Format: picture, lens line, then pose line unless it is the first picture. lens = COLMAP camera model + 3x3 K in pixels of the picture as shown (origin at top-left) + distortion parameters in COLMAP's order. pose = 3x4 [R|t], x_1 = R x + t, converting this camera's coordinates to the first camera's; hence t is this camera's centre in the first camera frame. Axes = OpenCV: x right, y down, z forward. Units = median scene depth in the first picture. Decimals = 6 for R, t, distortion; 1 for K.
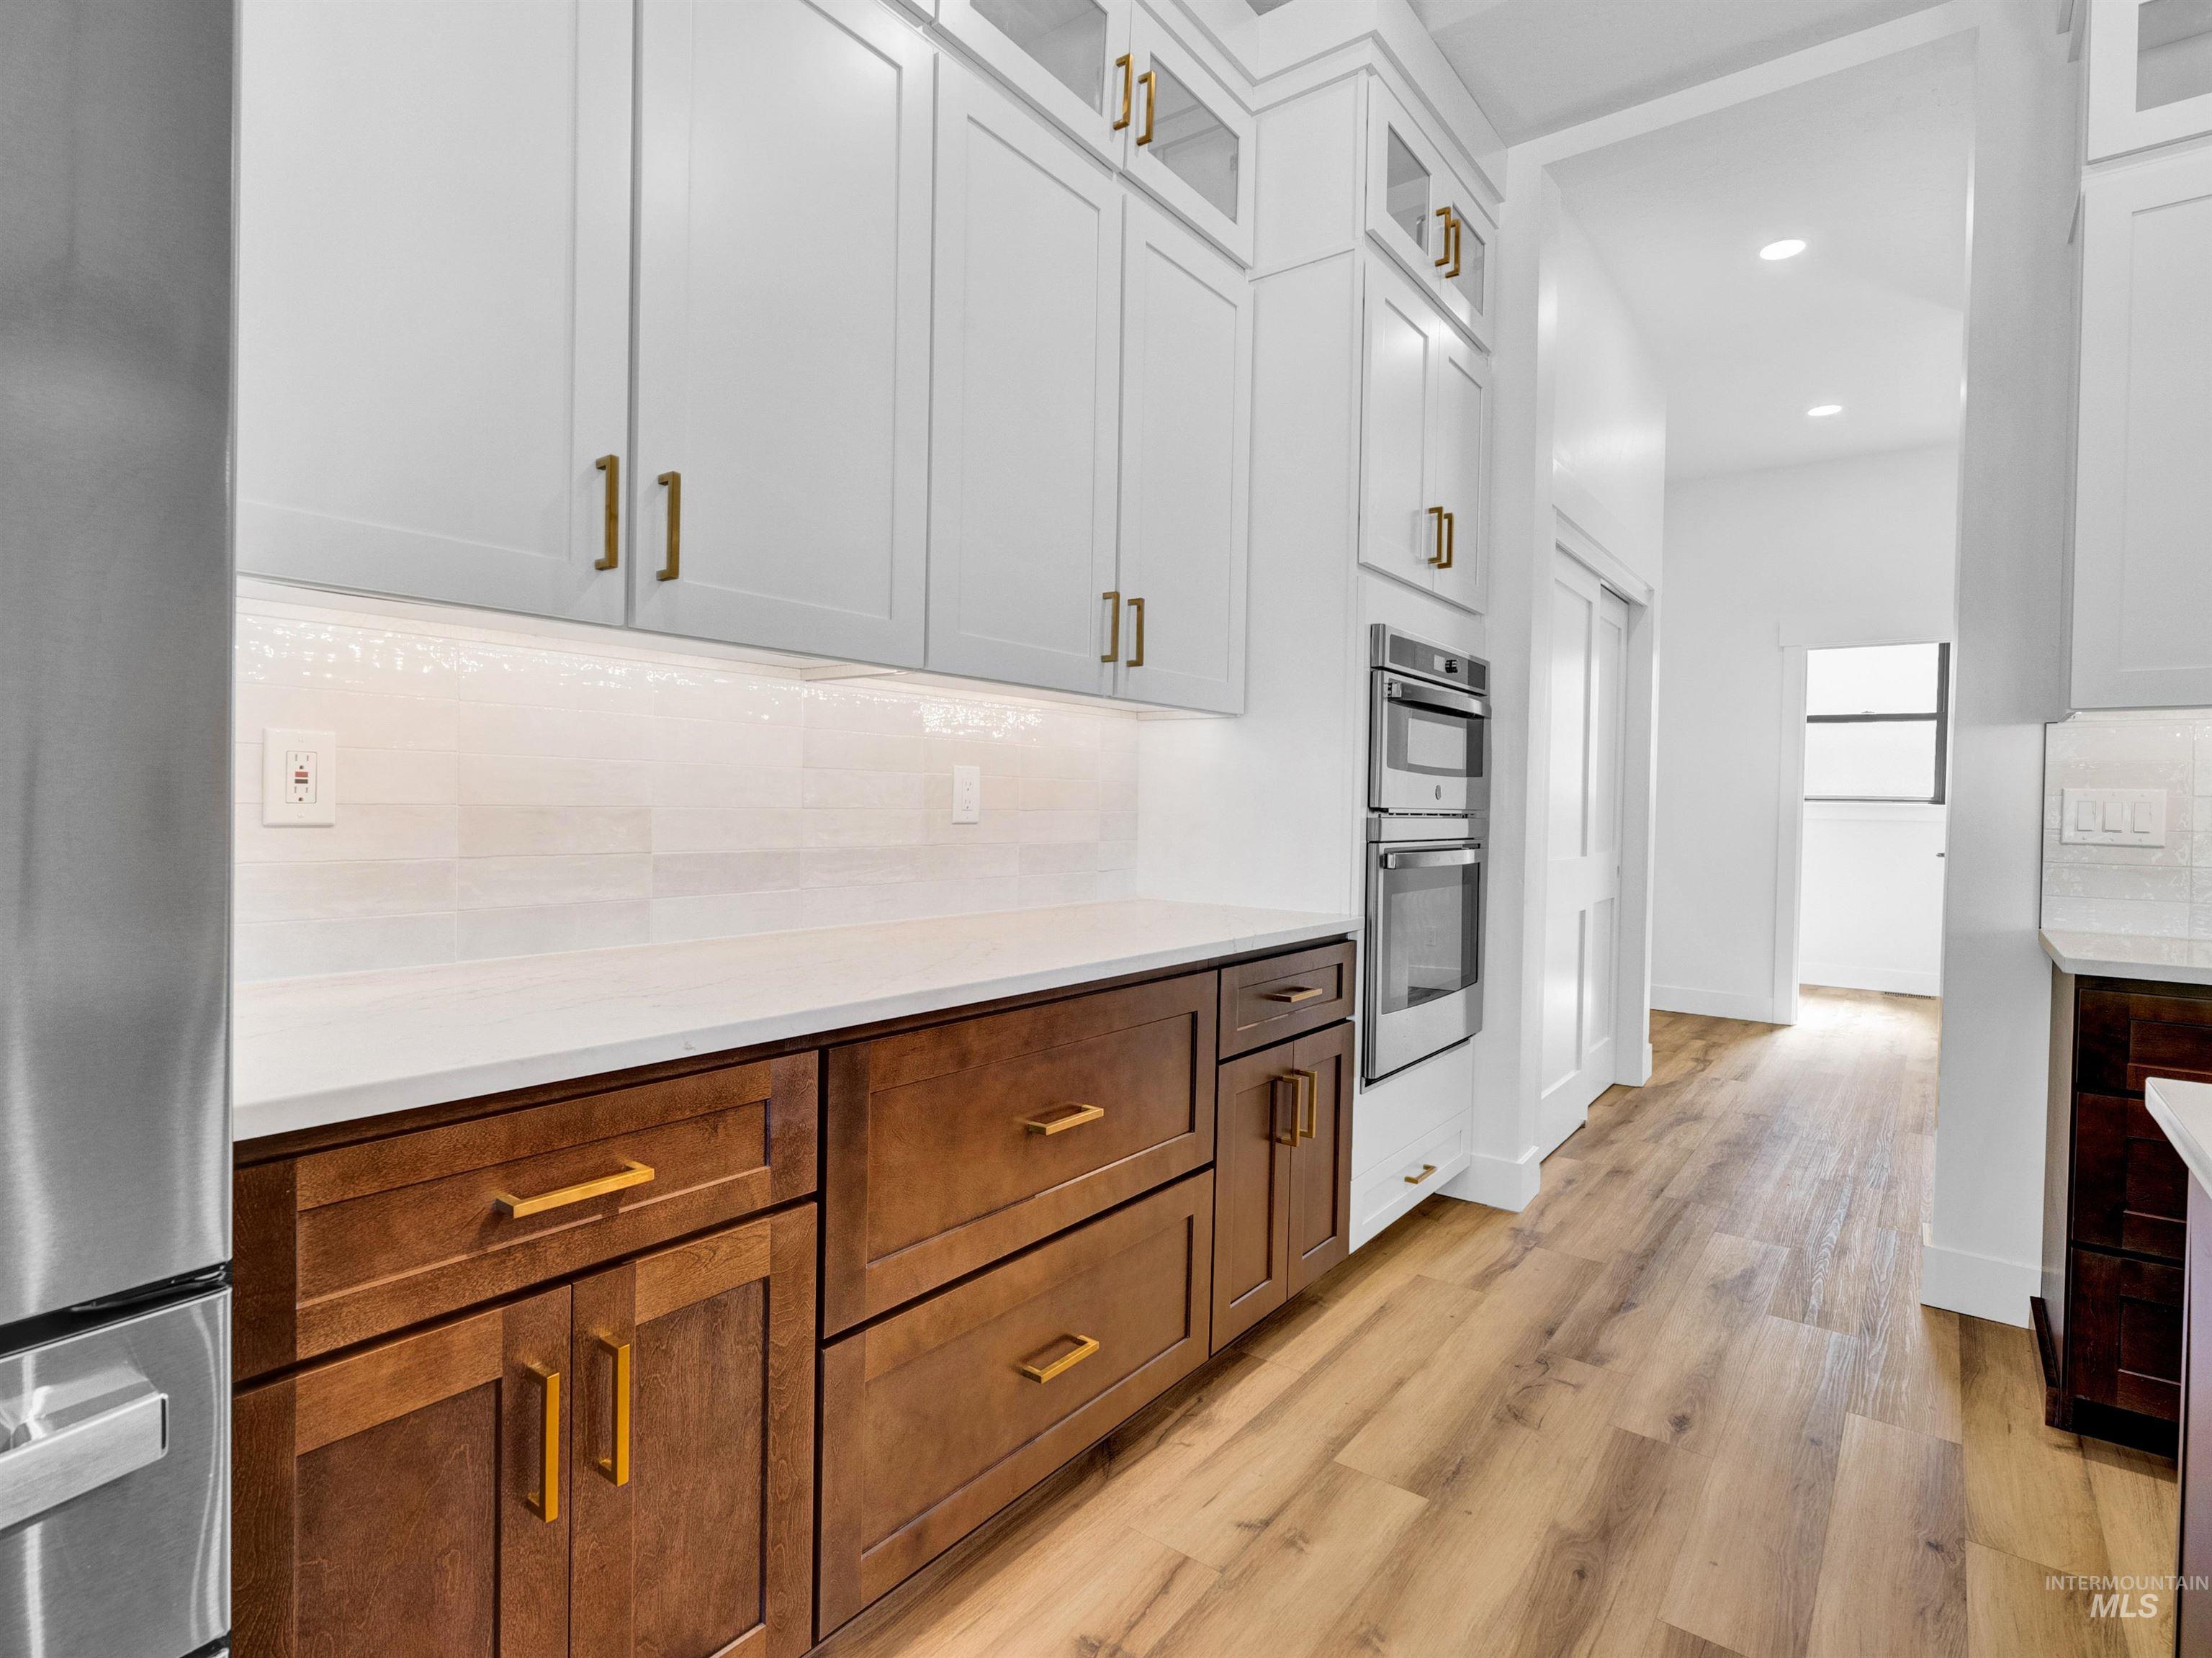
lens RADIAL K [[1119.4, 0, 1106.2], [0, 1119.4, 818.0], [0, 0, 1]] dist [-0.004603, 0.001523]
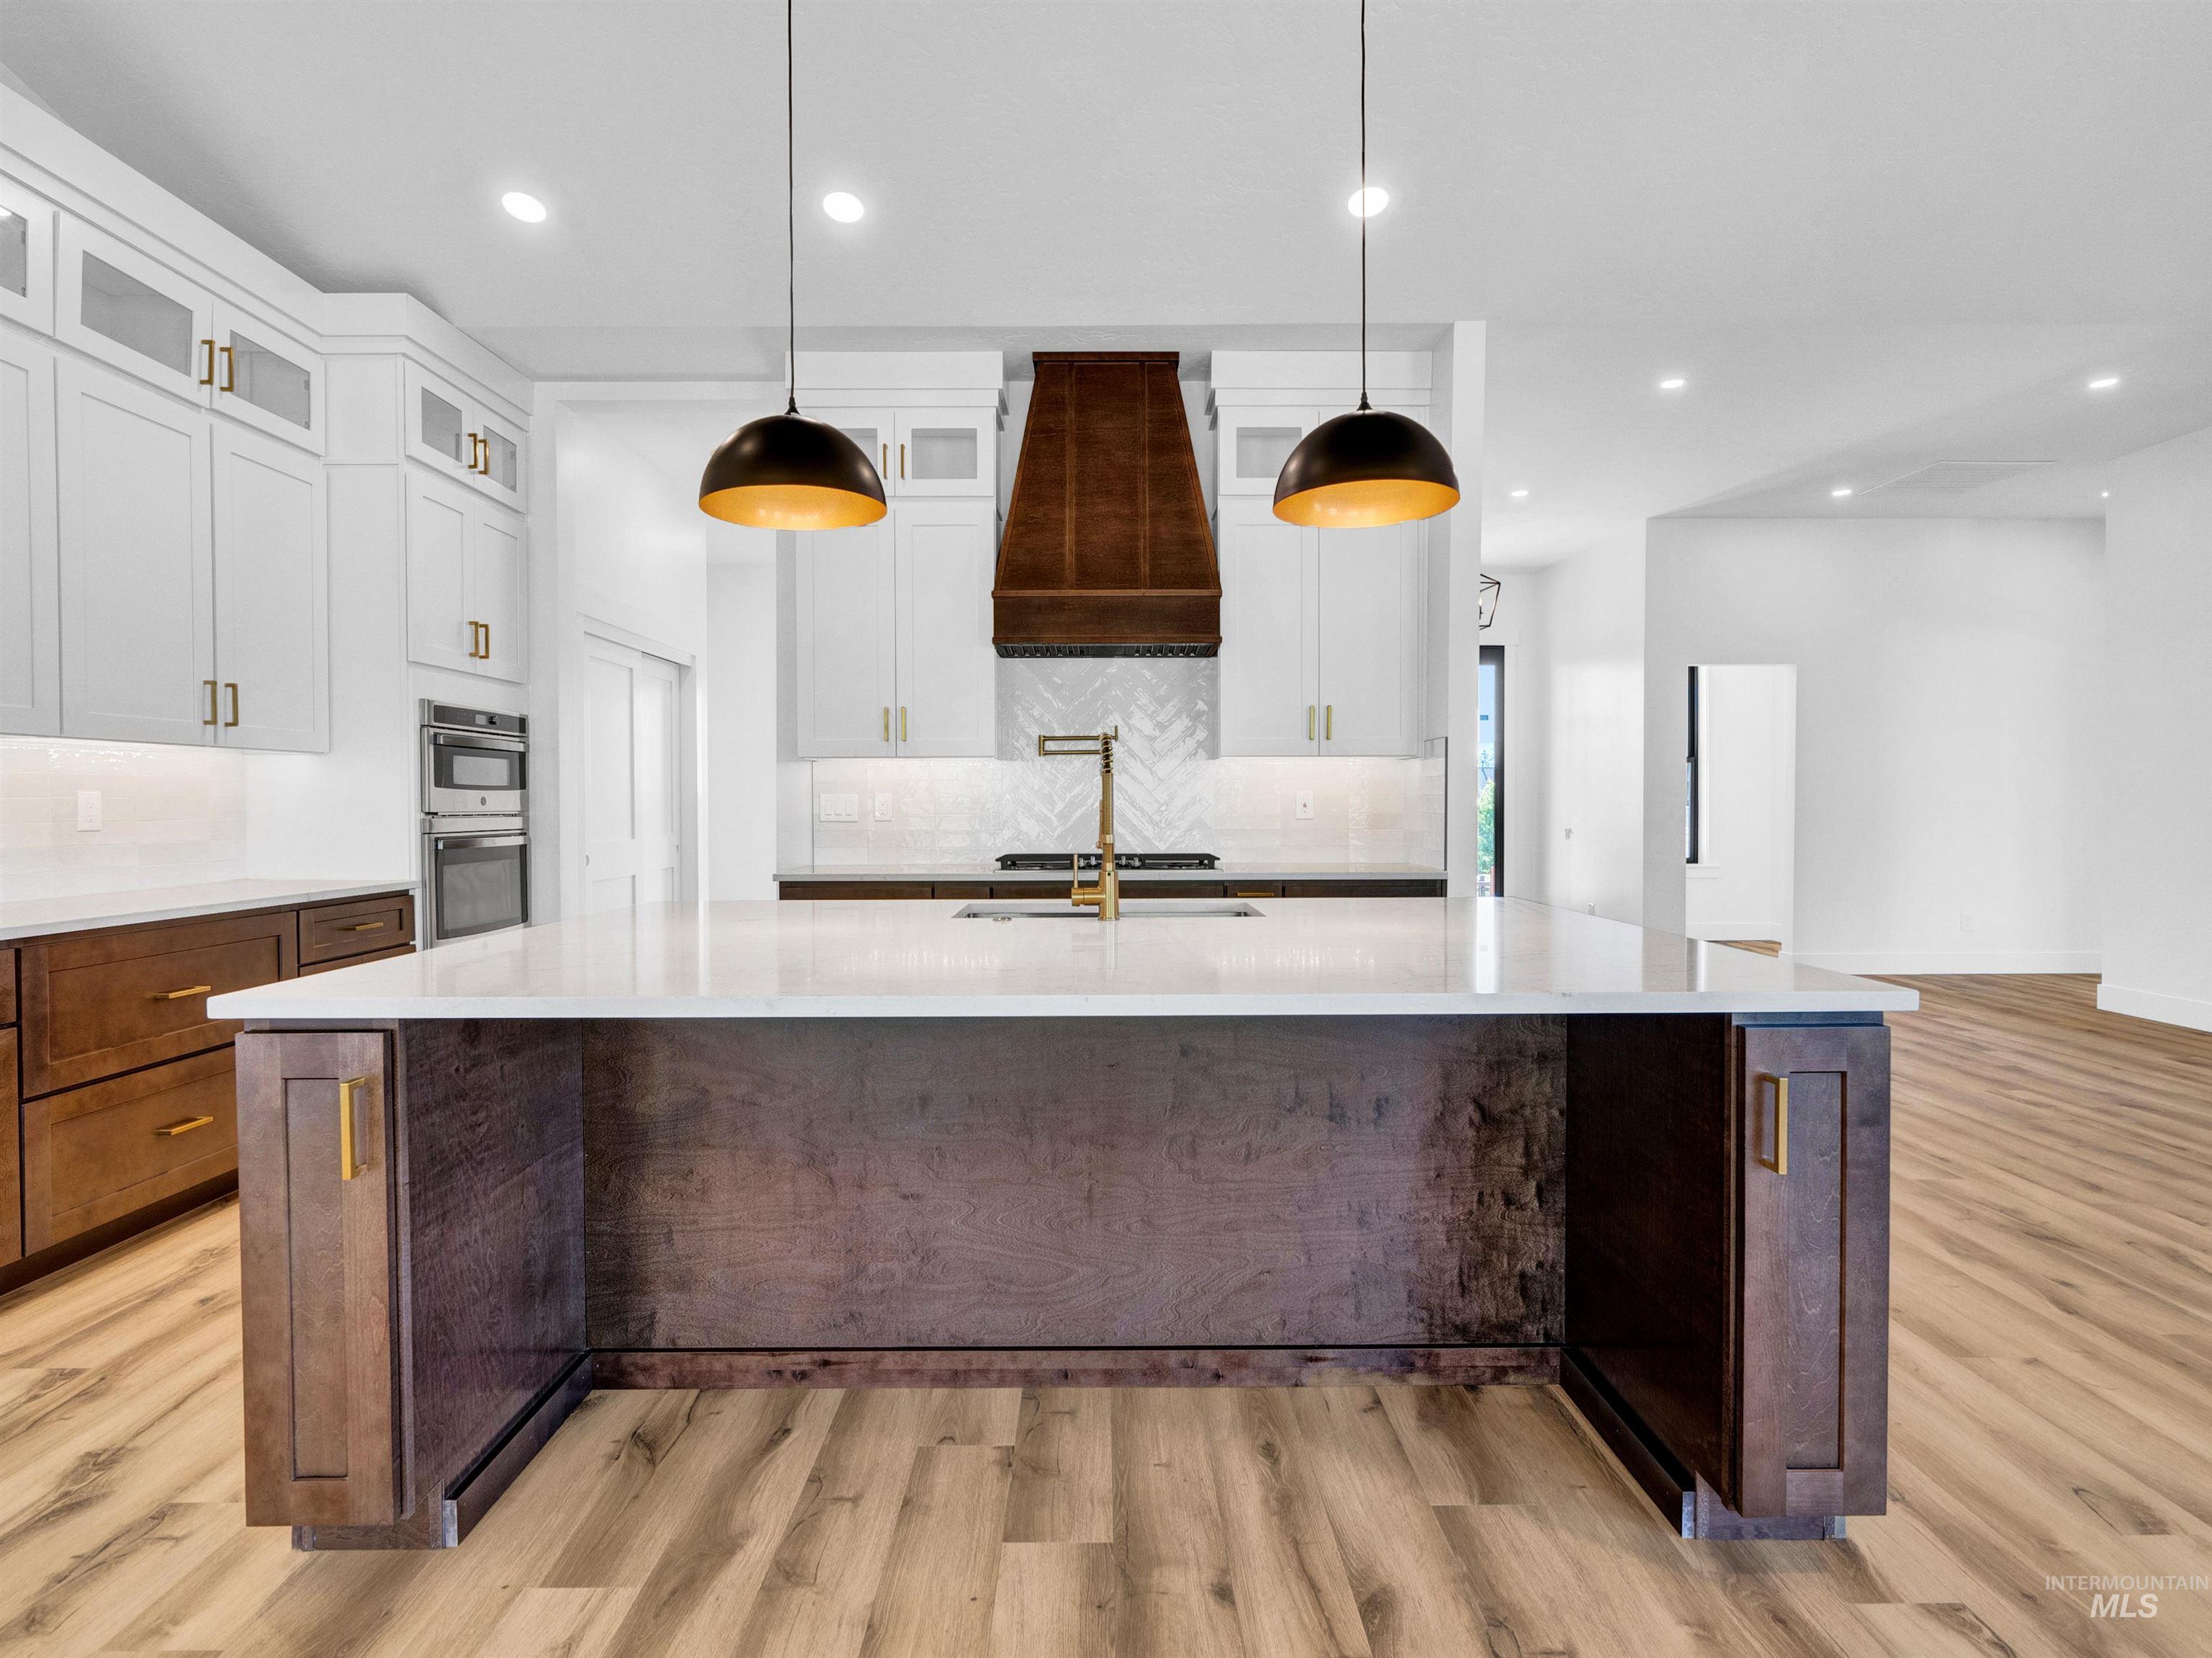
lens RADIAL K [[1119.6, 0, 1106.2], [0, 1119.6, 818.0], [0, 0, 1]] dist [-0.004603, 0.001523]
pose [[0.794422, -0.029996, 0.606624, 0.037090], [0.027203, 0.999535, 0.013800, 0.003436], [-0.606756, 0.005539, 0.794869, -0.796221]]
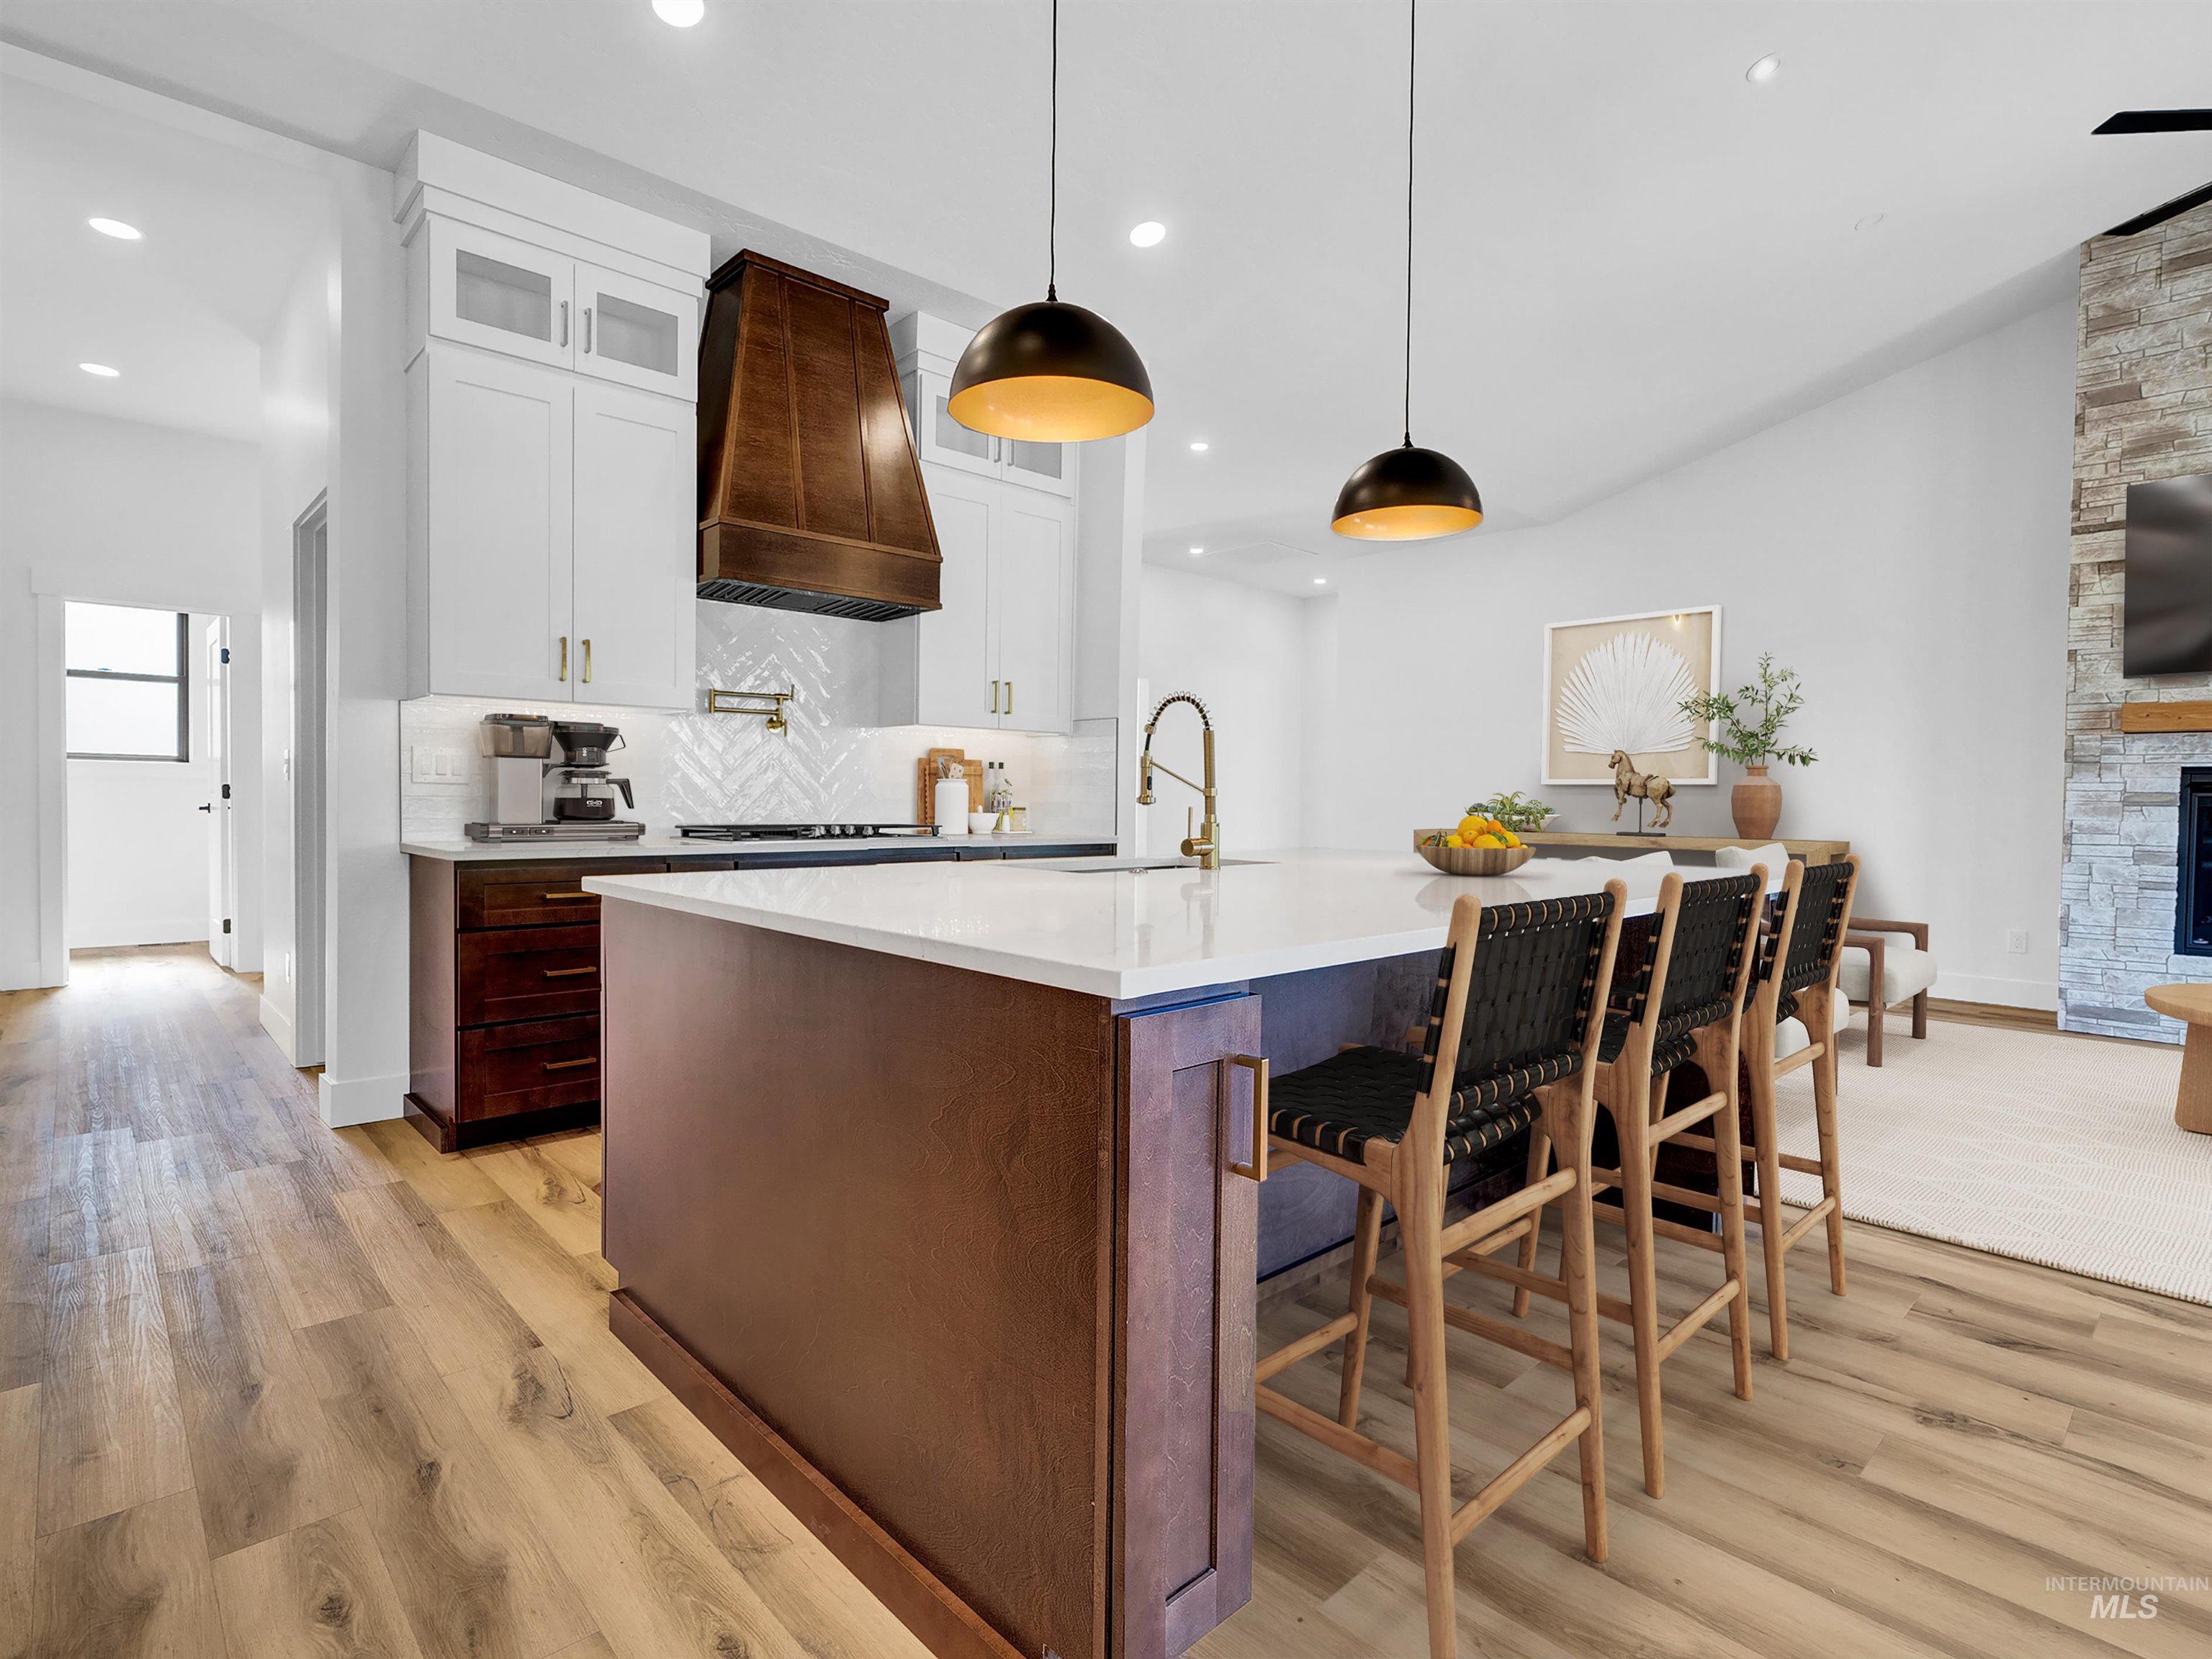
lens RADIAL K [[1109.0, 0, 1091.6], [0, 1109.0, 815.5], [0, 0, 1]] dist [0.016516, -0.000598]
pose [[0.187334, -0.039555, 0.981500, -0.376714], [0.009941, 0.999214, 0.038371, 0.015787], [-0.982246, 0.002569, 0.187580, -0.140261]]
